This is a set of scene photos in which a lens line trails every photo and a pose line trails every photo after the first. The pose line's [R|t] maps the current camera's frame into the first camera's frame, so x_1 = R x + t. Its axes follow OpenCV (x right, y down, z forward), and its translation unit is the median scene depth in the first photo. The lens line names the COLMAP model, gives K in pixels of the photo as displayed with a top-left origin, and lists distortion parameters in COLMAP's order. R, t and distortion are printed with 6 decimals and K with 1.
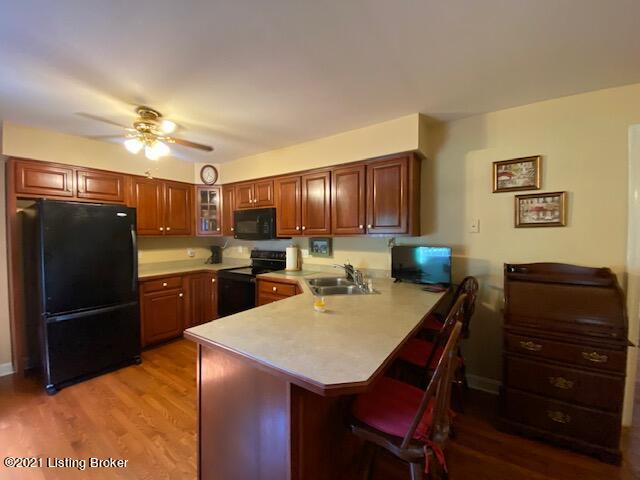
lens RADIAL K [[259.7, 0, 314.6], [0, 259.7, 240.1], [0, 0, 1]] dist [0.002909, -0.011078]
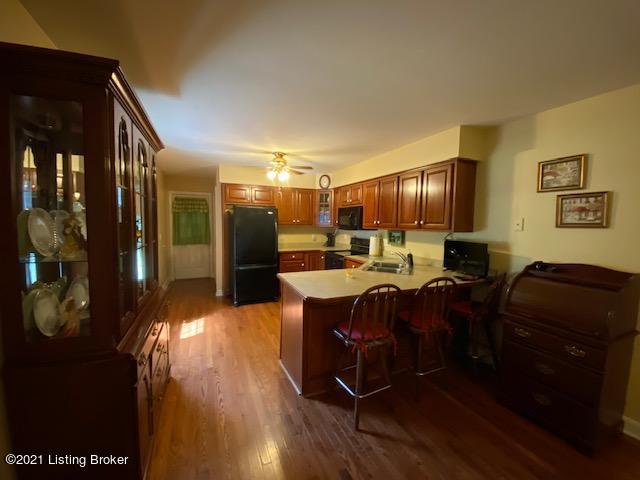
lens RADIAL K [[259.7, 0, 319.8], [0, 259.7, 242.0], [0, 0, 1]] dist [0.002909, -0.011078]
pose [[0.852133, 0.057775, -0.520126, 0.495271], [-0.031855, 0.997771, 0.058644, -0.020094], [0.522355, -0.033404, 0.852074, -0.323482]]
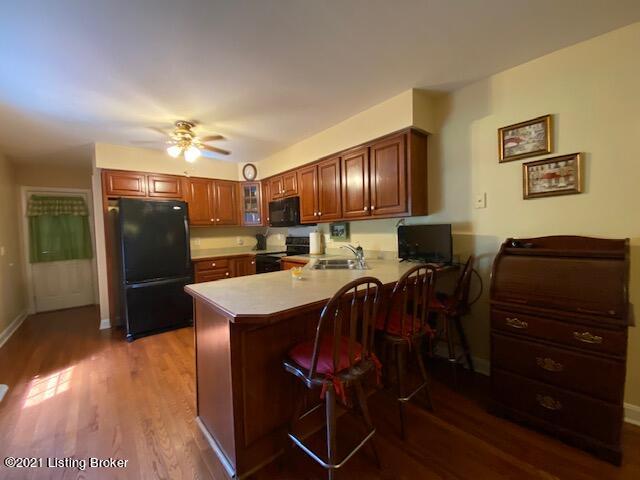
lens RADIAL K [[259.7, 0, 319.9], [0, 259.7, 241.3], [0, 0, 1]] dist [0.002909, -0.011078]
pose [[0.964616, -0.014707, -0.263248, 0.311219], [0.019730, 0.999670, 0.016447, 0.067383], [0.262919, -0.021059, 0.964588, -0.054507]]
